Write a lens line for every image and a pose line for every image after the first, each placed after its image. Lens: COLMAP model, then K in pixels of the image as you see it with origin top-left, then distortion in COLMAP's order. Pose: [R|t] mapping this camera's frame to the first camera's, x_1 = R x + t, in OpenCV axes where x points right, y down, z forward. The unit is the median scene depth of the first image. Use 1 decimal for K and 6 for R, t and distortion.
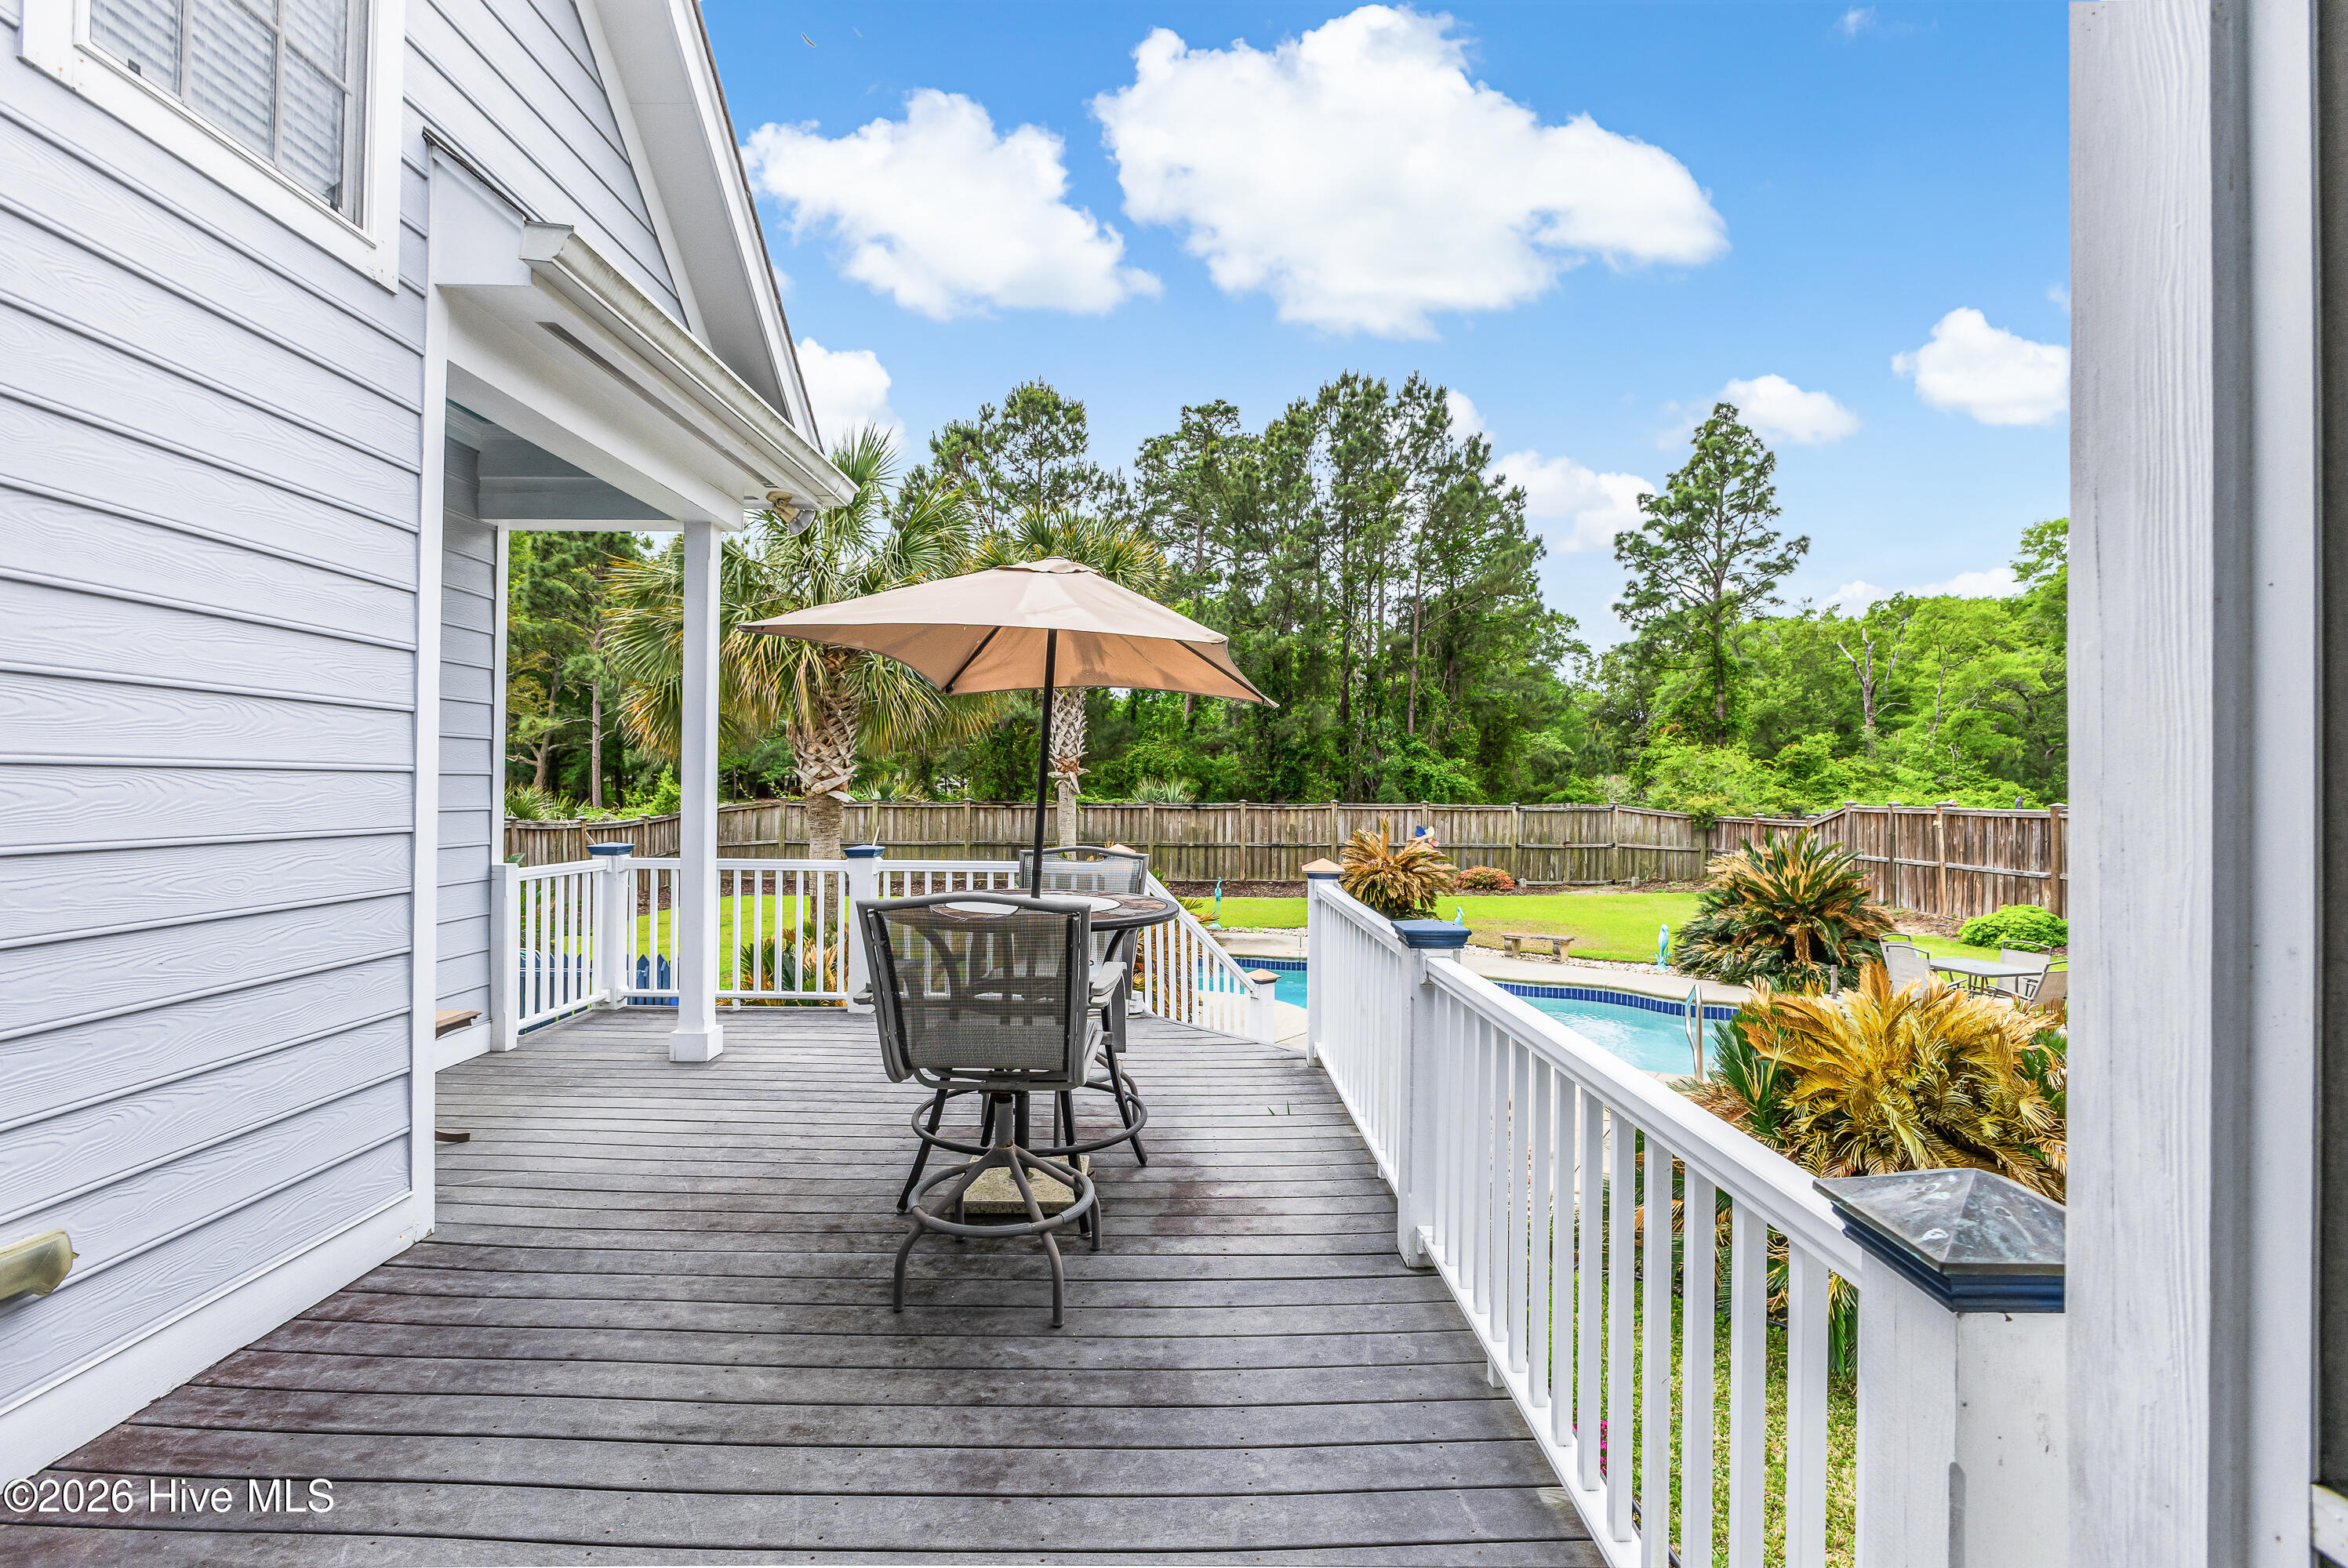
lens RADIAL K [[1048.4, 0, 1185.4], [0, 1048.4, 777.8], [0, 0, 1]] dist [-0.000915, 0.000343]
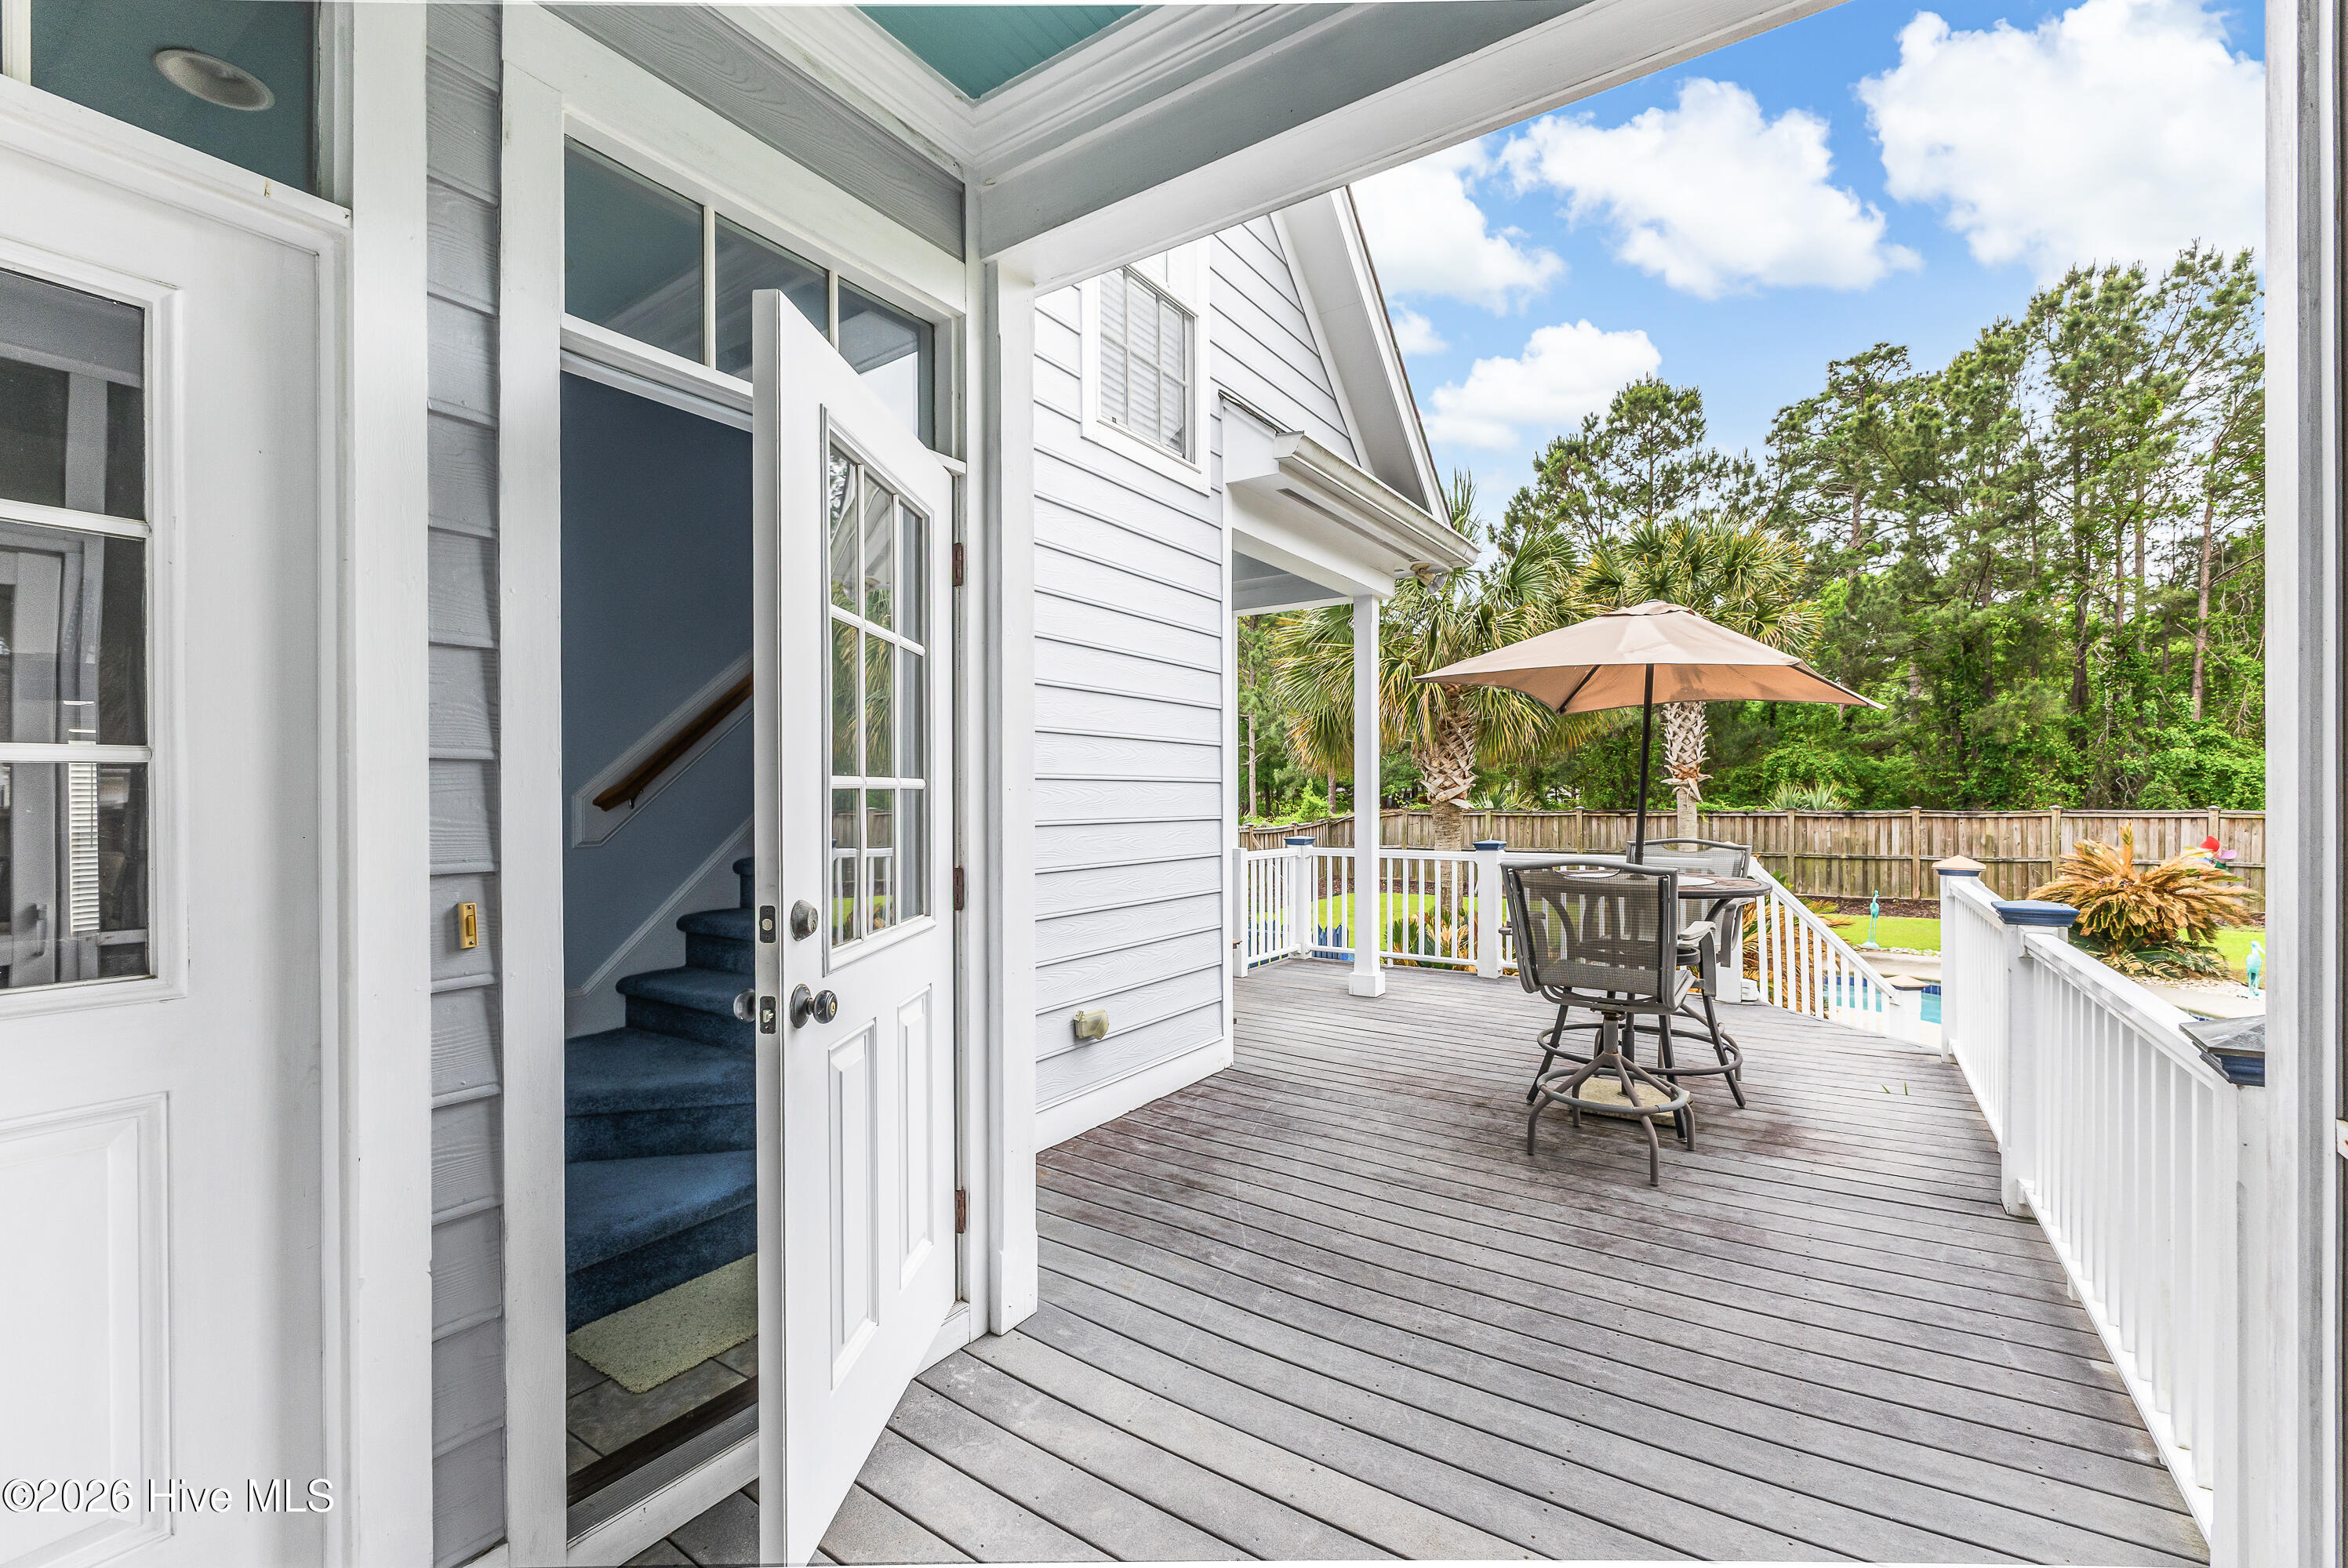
lens RADIAL K [[1004.2, 0, 1133.0], [0, 1004.2, 797.0], [0, 0, 1]] dist [-0.034360, 0.012696]
pose [[0.810756, -0.012041, -0.585261, 0.008296], [0.016156, 0.999868, 0.001810, 0.001358], [0.585162, -0.010922, 0.810843, -0.039791]]
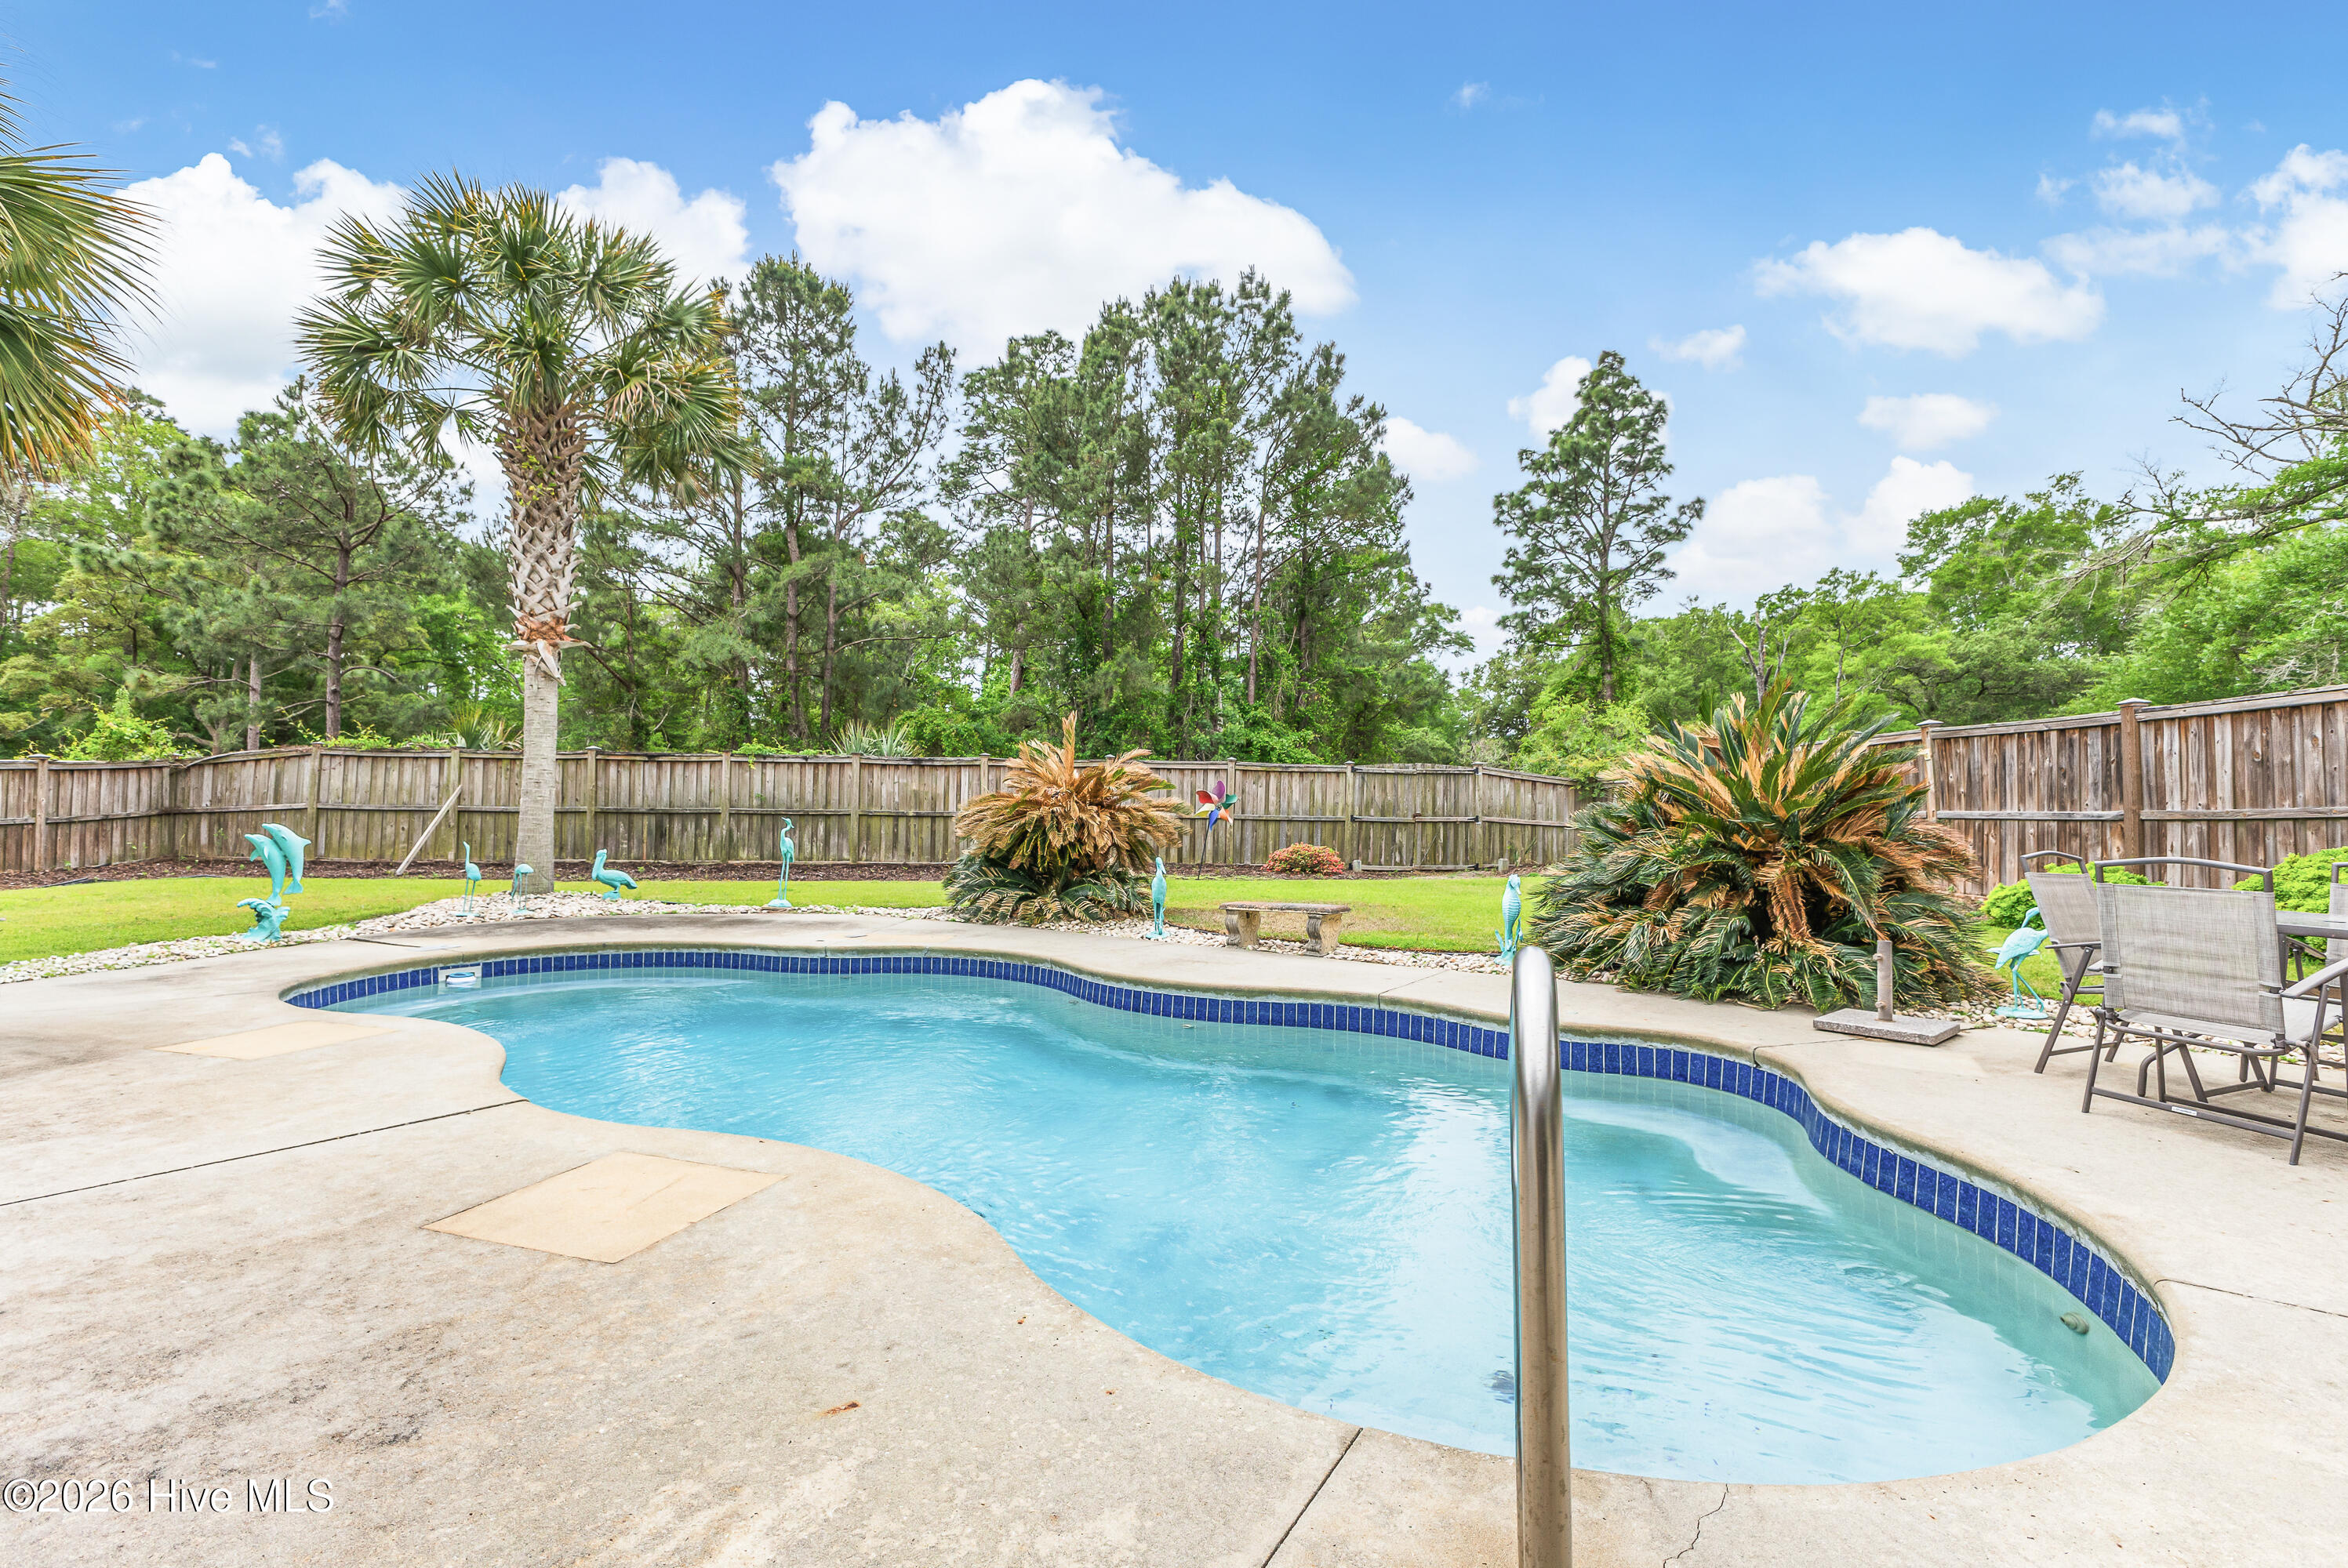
lens RADIAL K [[1033.4, 0, 1180.5], [0, 1033.4, 778.3], [0, 0, 1]] dist [-0.010485, 0.000170]
pose [[0.996719, 0.007885, 0.080554, 0.131751], [-0.005966, 0.999694, -0.024026, 0.054552], [-0.080719, 0.023467, 0.996461, 0.265202]]
